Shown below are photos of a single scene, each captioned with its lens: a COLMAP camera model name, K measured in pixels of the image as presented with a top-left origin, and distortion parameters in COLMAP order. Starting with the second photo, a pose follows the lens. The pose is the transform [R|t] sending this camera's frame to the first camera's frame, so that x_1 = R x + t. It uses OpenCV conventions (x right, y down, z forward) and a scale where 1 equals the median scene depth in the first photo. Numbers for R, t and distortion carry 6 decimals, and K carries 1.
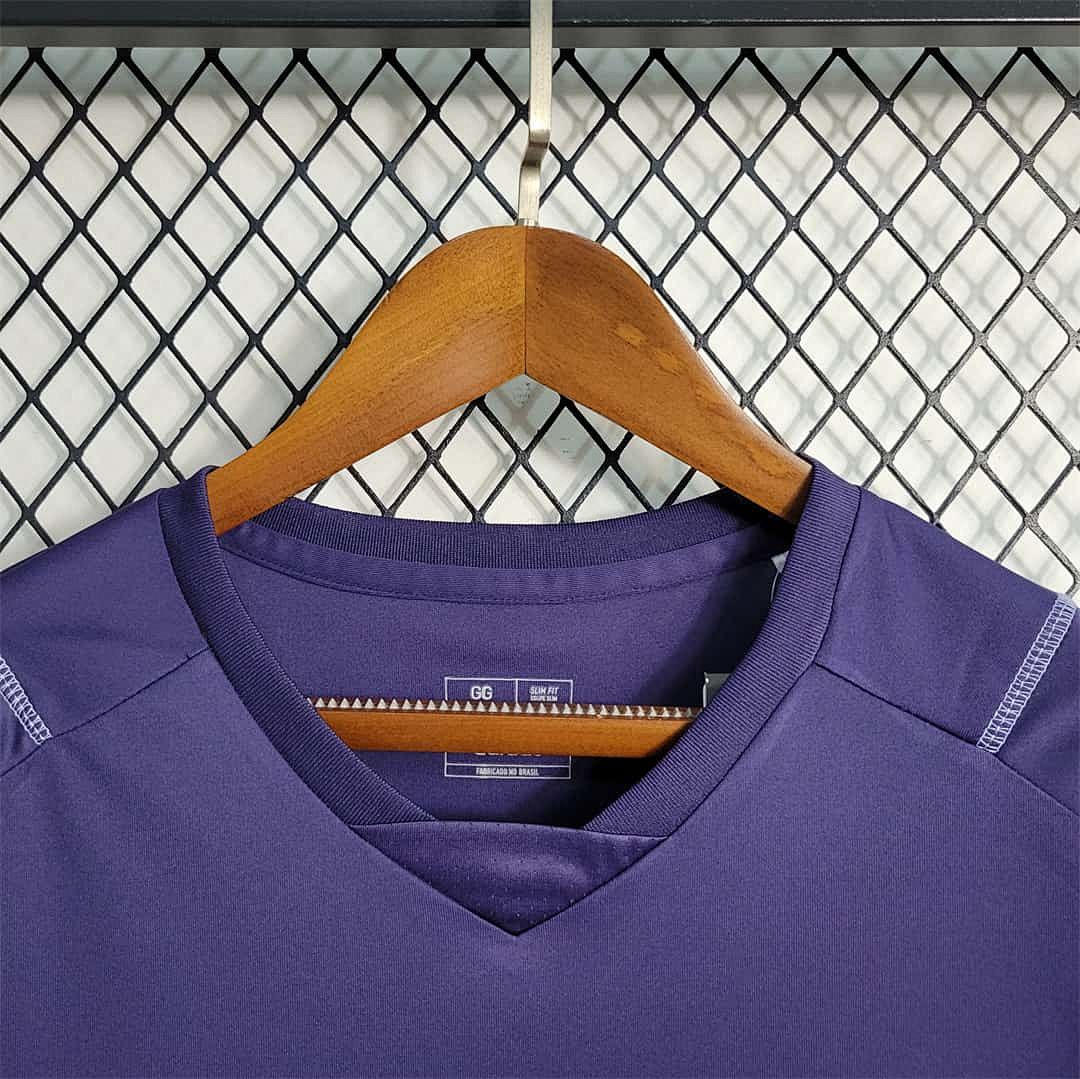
lens RADIAL K [[1354.4, 0, 549.8], [0, 1354.4, 532.1], [0, 0, 1]] dist [0.035789, 0.000000]
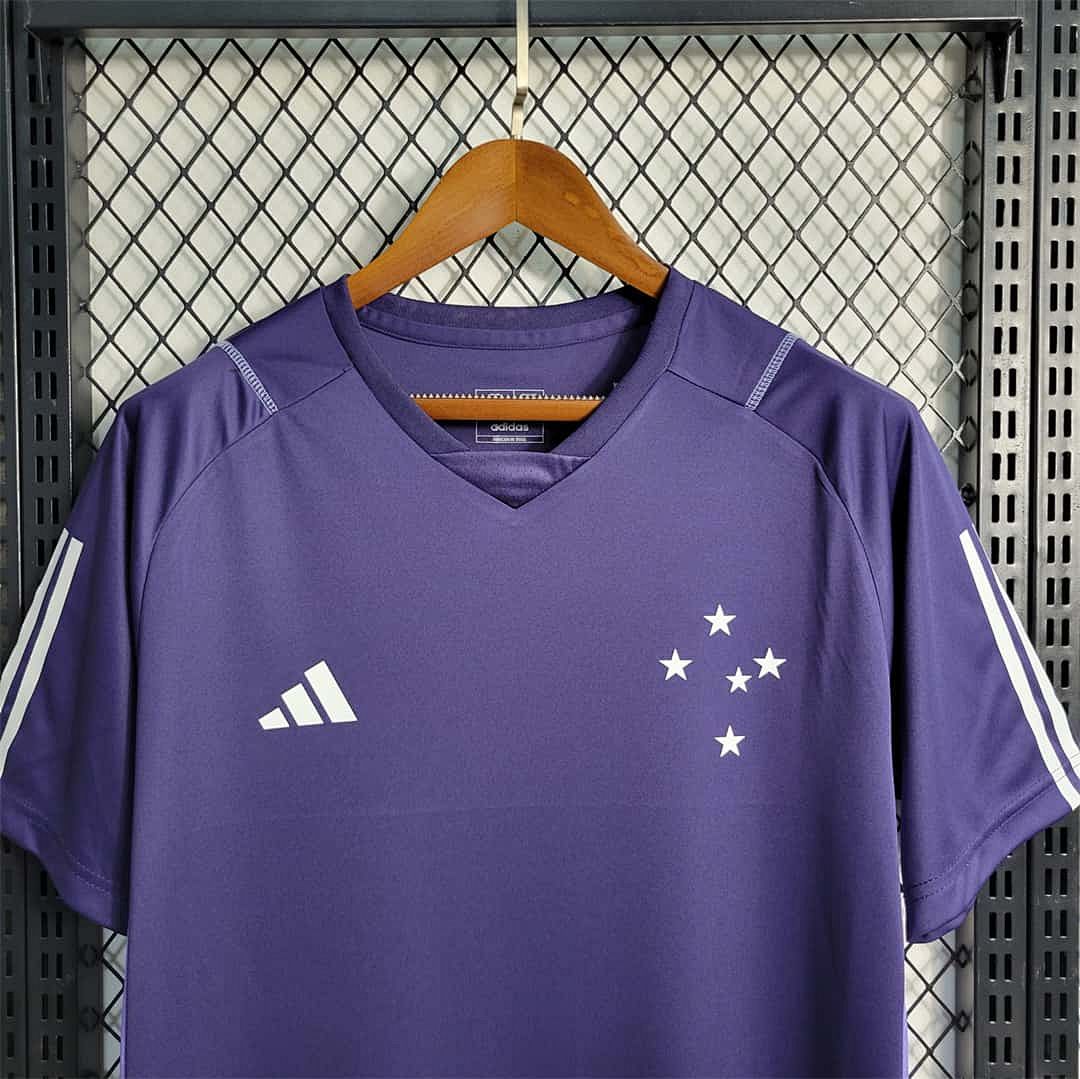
lens RADIAL K [[1354.4, 0, 552.1], [0, 1354.4, 561.3], [0, 0, 1]] dist [0.035789, 0.000000]
pose [[0.999933, -0.010224, 0.005373, 0.014651], [0.009652, 0.995193, 0.097453, 0.152328], [-0.006343, -0.097394, 0.995226, -0.820100]]
